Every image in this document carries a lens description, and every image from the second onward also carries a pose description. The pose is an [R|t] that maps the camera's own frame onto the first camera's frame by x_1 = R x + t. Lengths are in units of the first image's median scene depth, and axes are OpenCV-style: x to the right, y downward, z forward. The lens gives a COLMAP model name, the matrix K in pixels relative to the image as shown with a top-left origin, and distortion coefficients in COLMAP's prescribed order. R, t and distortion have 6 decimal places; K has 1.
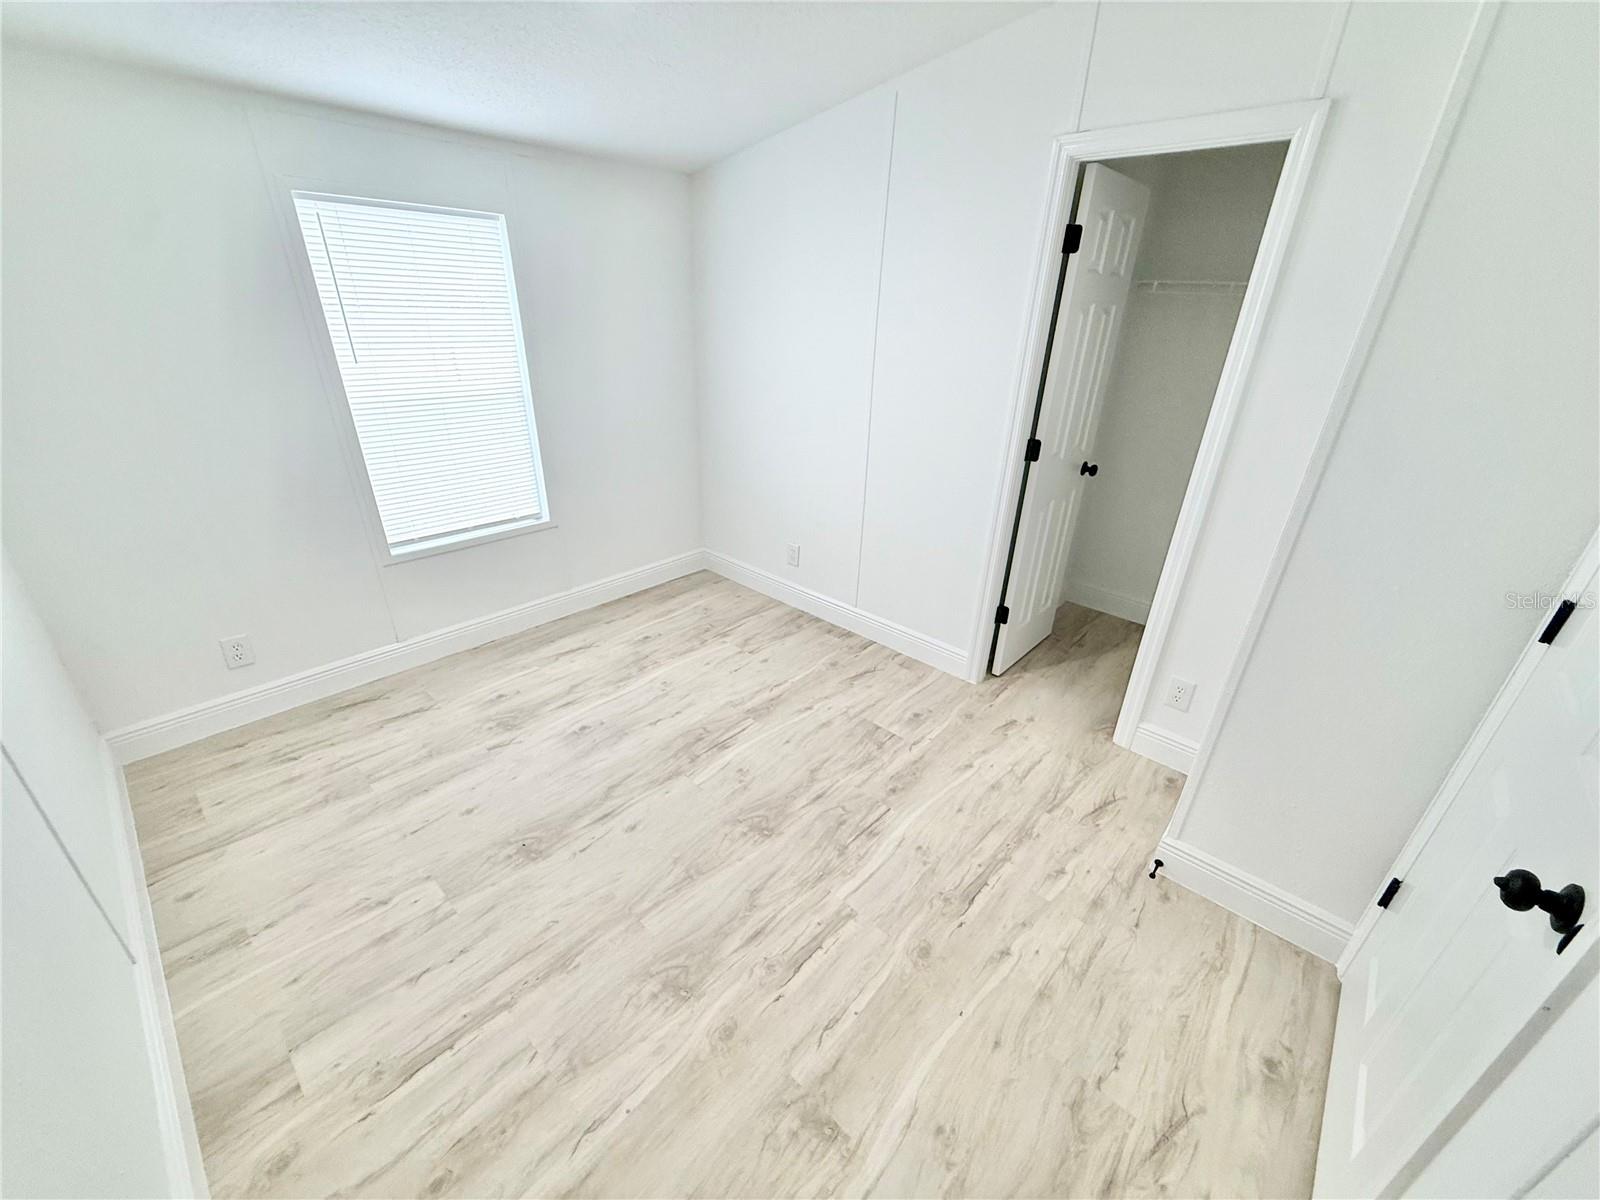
lens RADIAL K [[637.1, 0, 812.6], [0, 637.1, 586.5], [0, 0, 1]] dist [-0.000208, -0.000134]
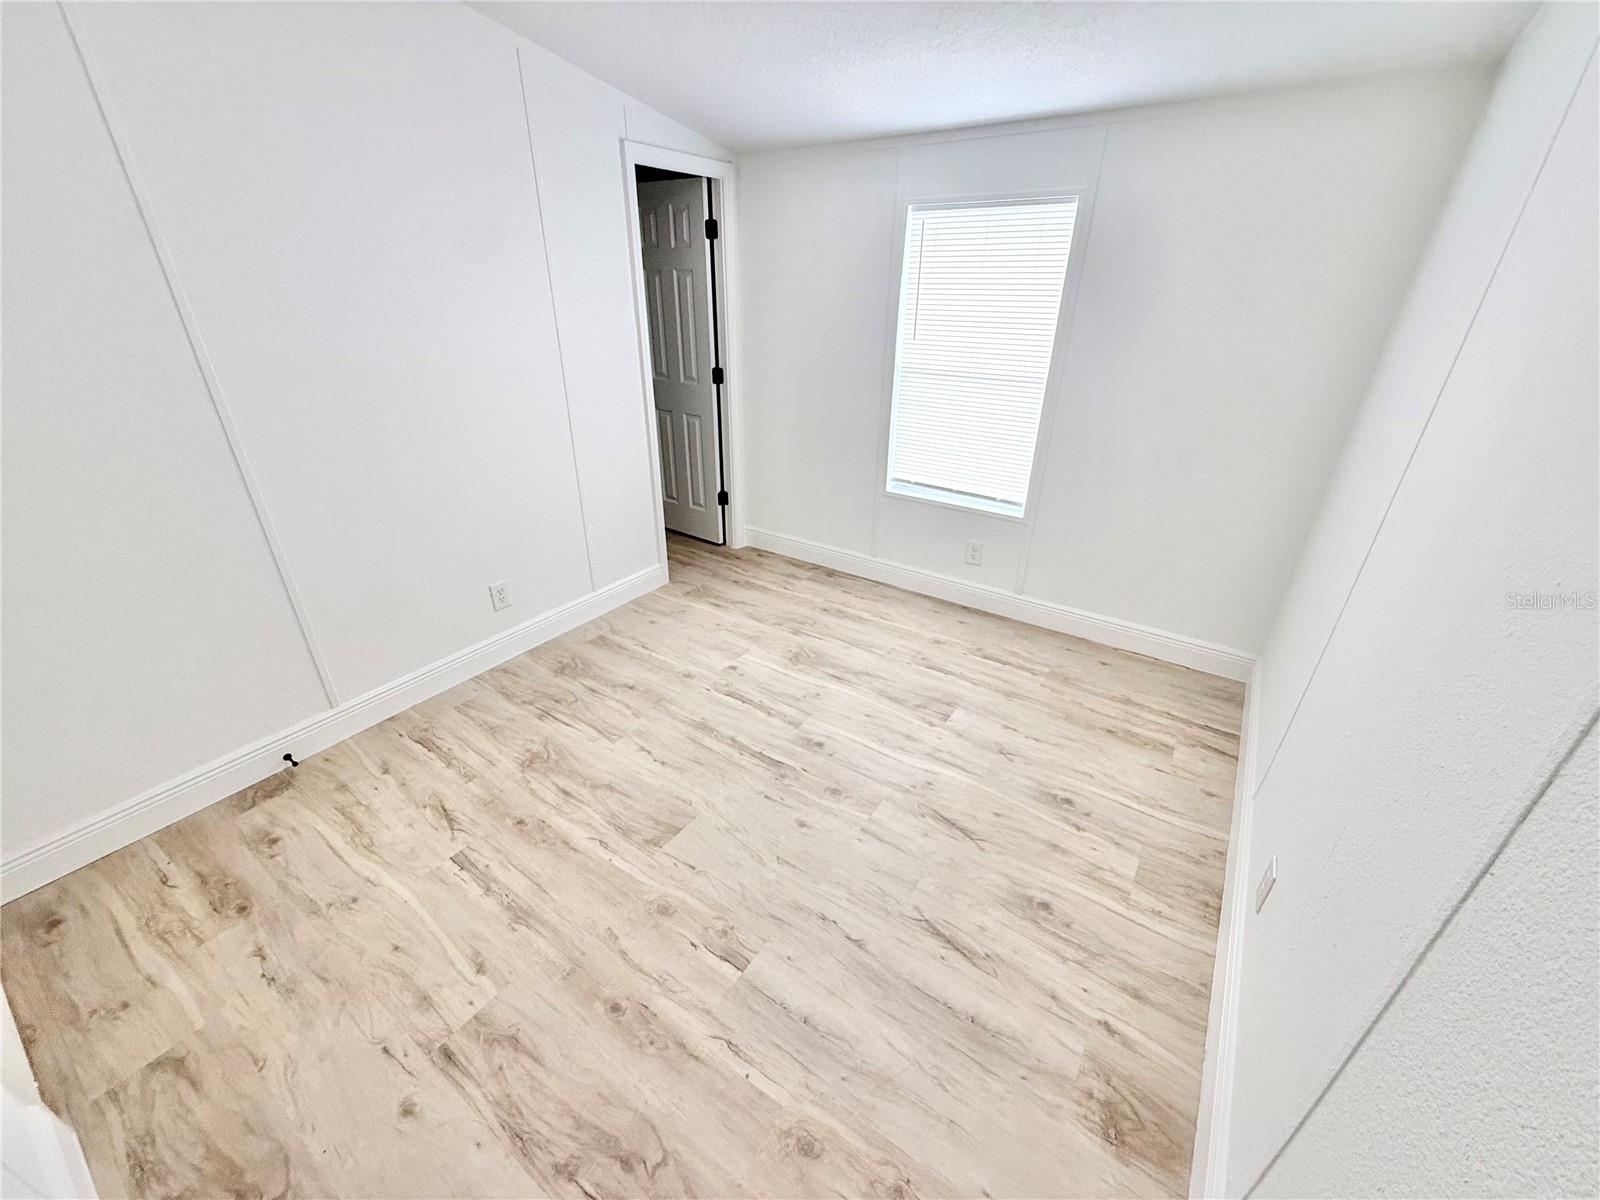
lens RADIAL K [[637.1, 0, 811.9], [0, 637.1, 611.0], [0, 0, 1]] dist [-0.000208, -0.000134]
pose [[0.139902, 0.439023, -0.887517, 0.707096], [-0.401894, 0.844356, 0.354321, -0.300255], [0.904936, 0.307117, 0.294568, 0.720036]]
